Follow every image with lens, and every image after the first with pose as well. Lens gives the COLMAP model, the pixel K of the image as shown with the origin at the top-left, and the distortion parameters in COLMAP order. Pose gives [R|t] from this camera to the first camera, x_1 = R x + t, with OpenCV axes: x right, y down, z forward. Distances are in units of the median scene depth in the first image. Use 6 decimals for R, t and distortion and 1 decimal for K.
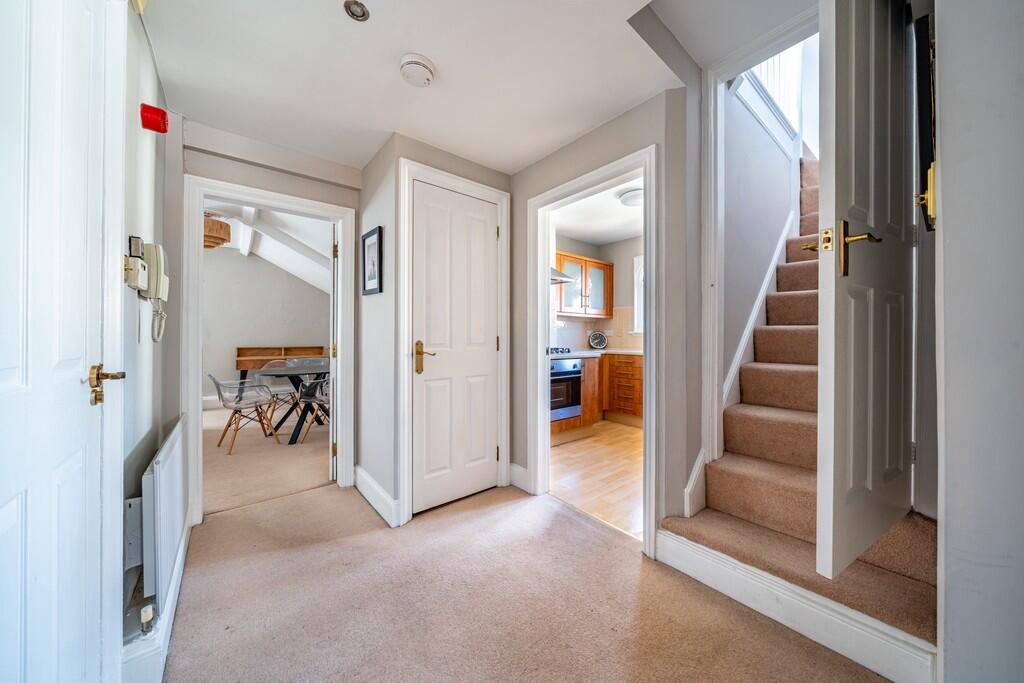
lens RADIAL K [[349.0, 0, 513.9], [0, 349.0, 339.5], [0, 0, 1]] dist [-0.008799, -0.000038]
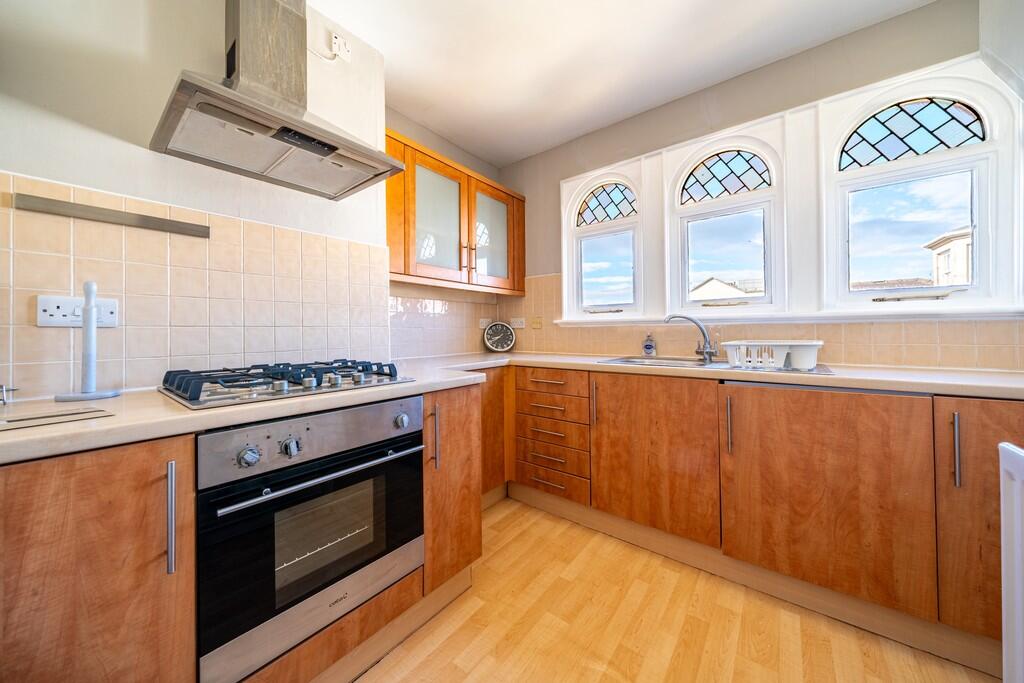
lens RADIAL K [[349.0, 0, 516.1], [0, 349.0, 332.9], [0, 0, 1]] dist [-0.008799, -0.000038]
pose [[0.975331, -0.010778, 0.220484, 0.161468], [0.010439, 0.999942, 0.002702, -0.005054], [-0.220500, -0.000333, 0.975387, 0.508708]]
